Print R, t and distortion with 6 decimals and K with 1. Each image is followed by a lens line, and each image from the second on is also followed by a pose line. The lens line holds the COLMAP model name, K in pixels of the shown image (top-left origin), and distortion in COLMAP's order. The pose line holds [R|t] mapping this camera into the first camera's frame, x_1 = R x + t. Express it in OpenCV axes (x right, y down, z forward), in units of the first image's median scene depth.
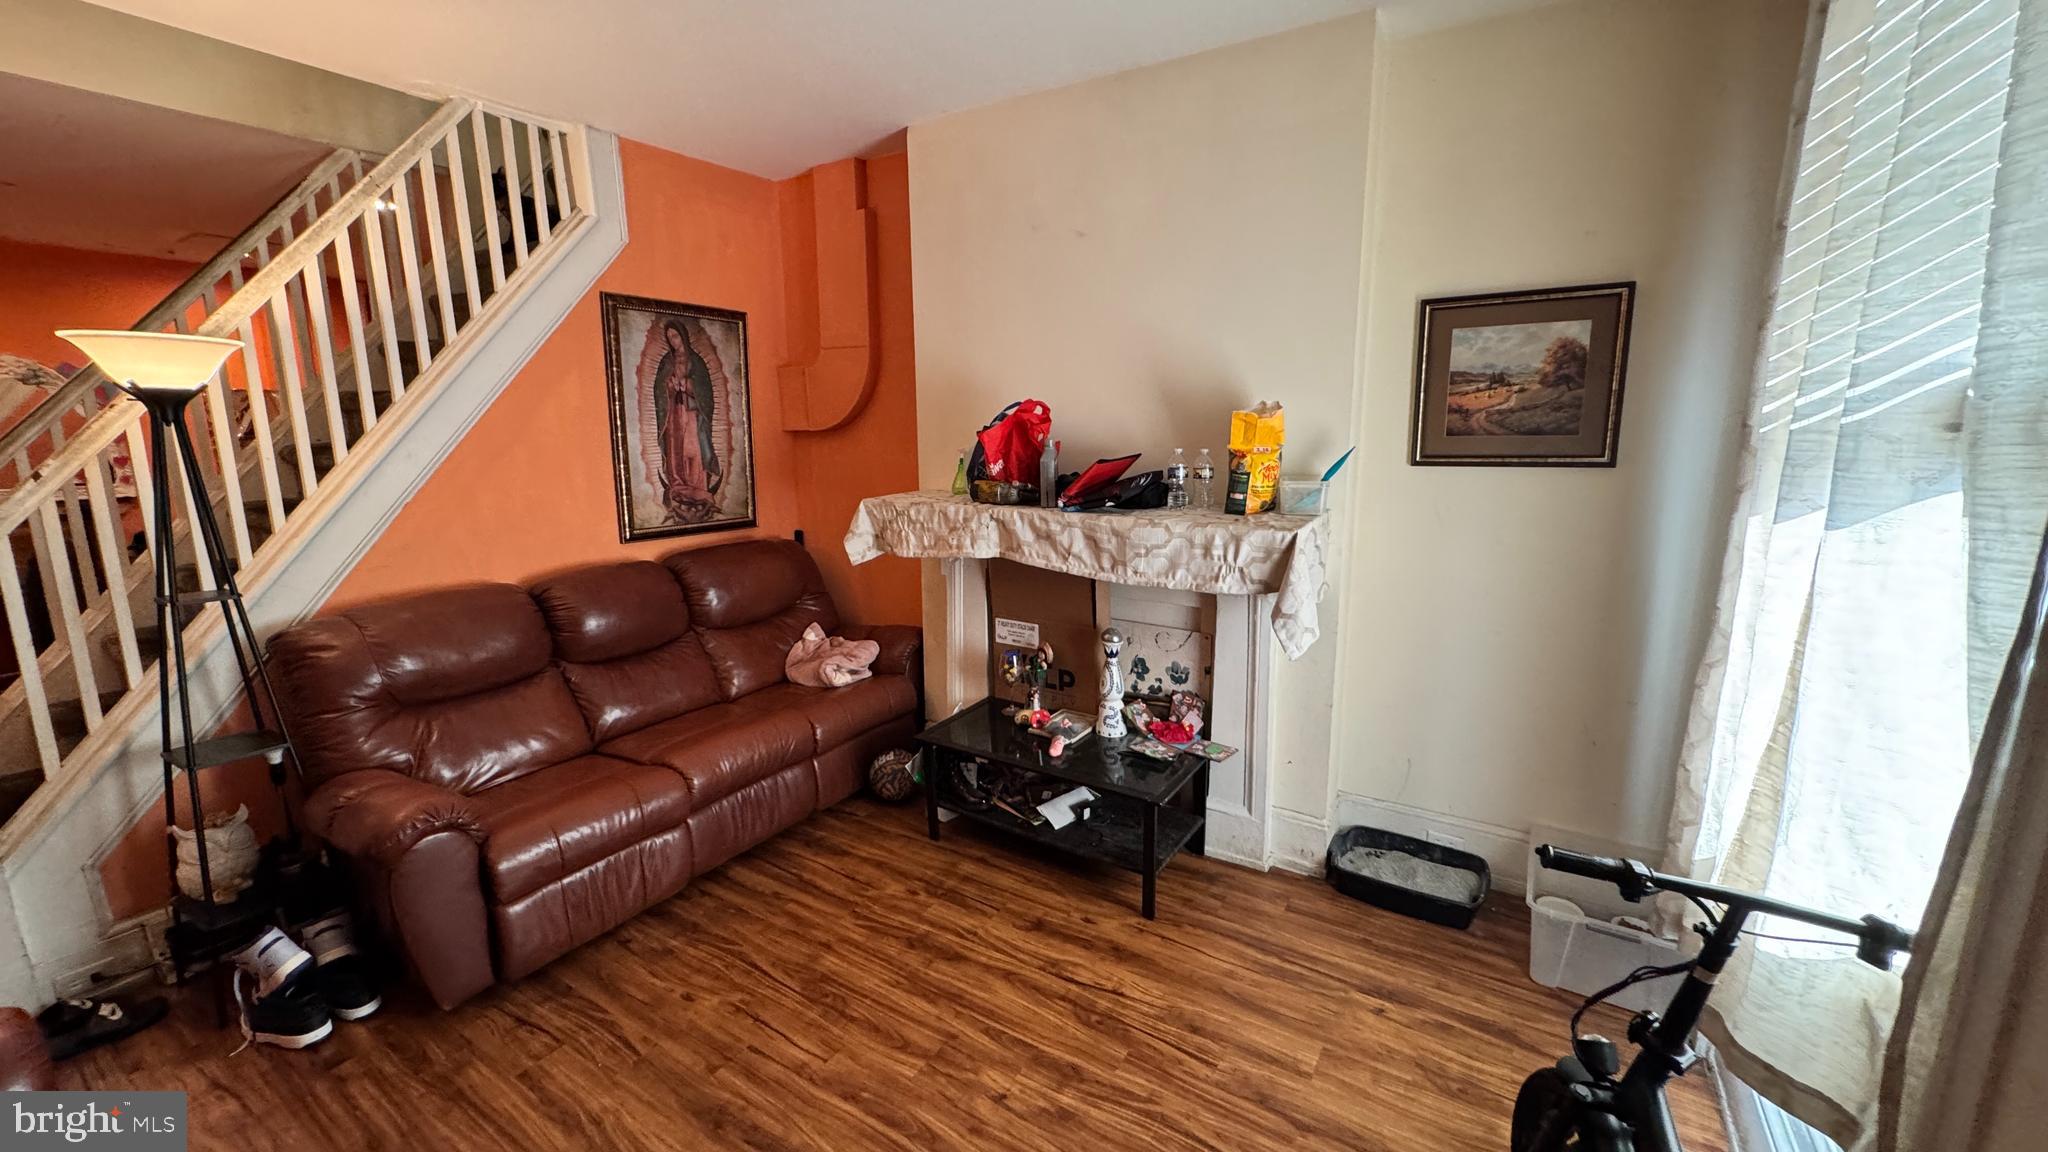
lens RADIAL K [[821.8, 0, 1021.6], [0, 821.8, 571.8], [0, 0, 1]] dist [-0.000982, 0.000385]
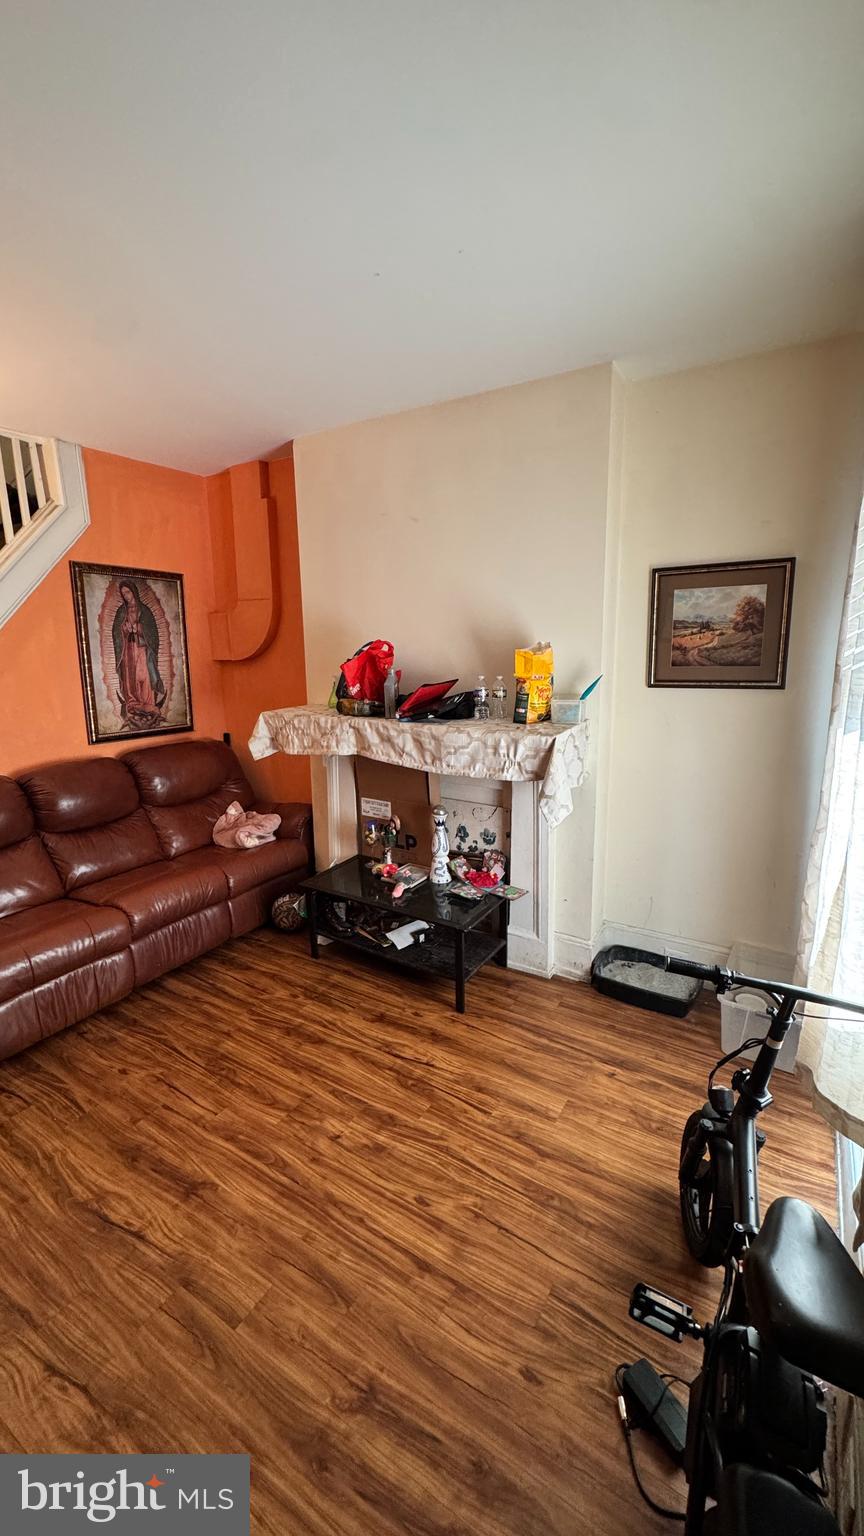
lens RADIAL K [[616.3, 0, 430.0], [0, 616.3, 765.0], [0, 0, 1]] dist [-0.000982, 0.000385]
pose [[0.999908, -0.006639, 0.011812, 0.095531], [0.006502, 0.999912, 0.011544, -0.012607], [-0.011888, -0.011466, 0.999864, -0.046228]]
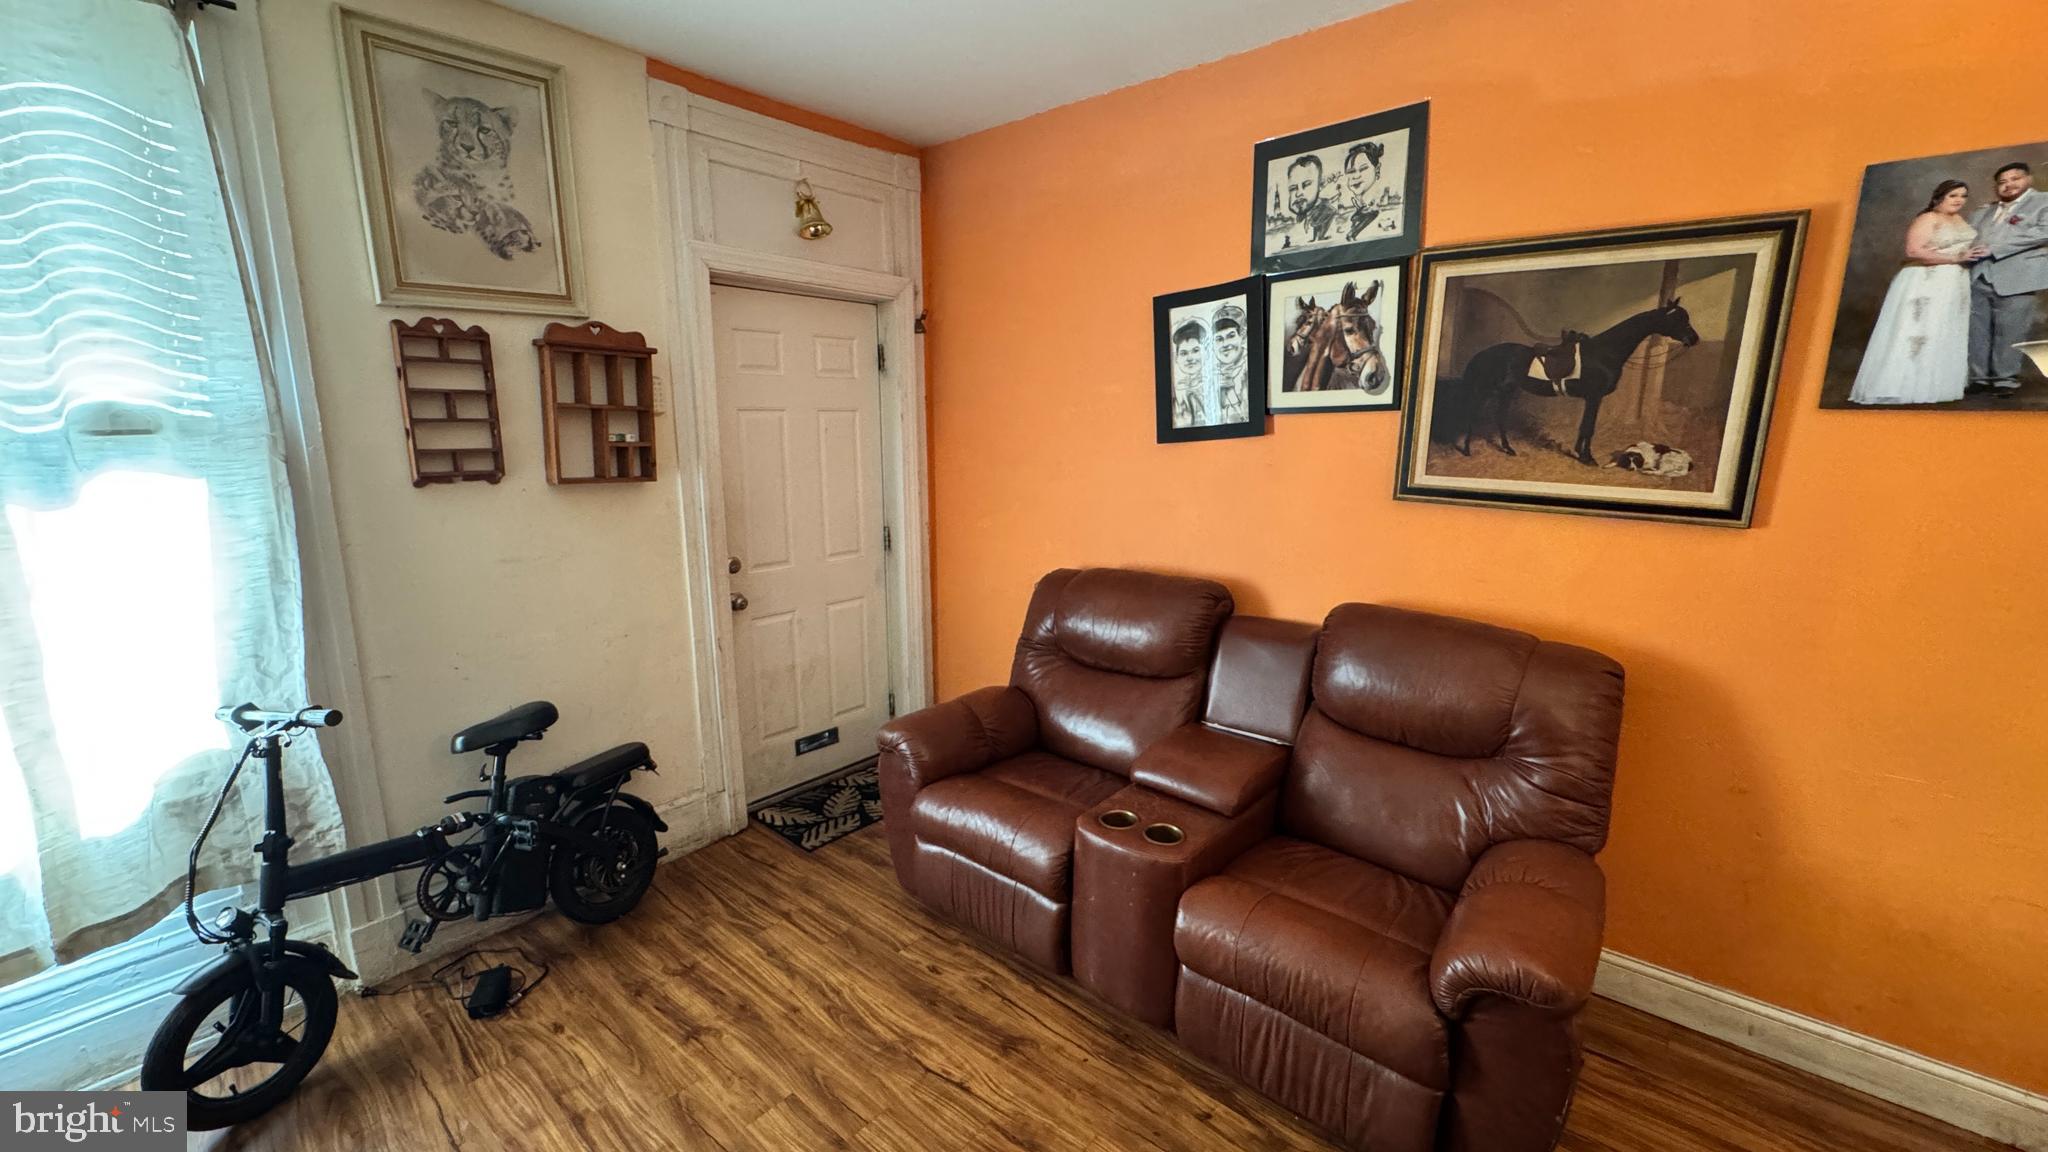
lens RADIAL K [[821.8, 0, 1025.5], [0, 821.8, 581.2], [0, 0, 1]] dist [-0.000982, 0.000385]
pose [[-0.991193, -0.014827, 0.131596, -0.413898], [0.036554, 0.924474, 0.379488, -0.205291], [-0.127284, 0.380956, -0.915790, 1.065493]]
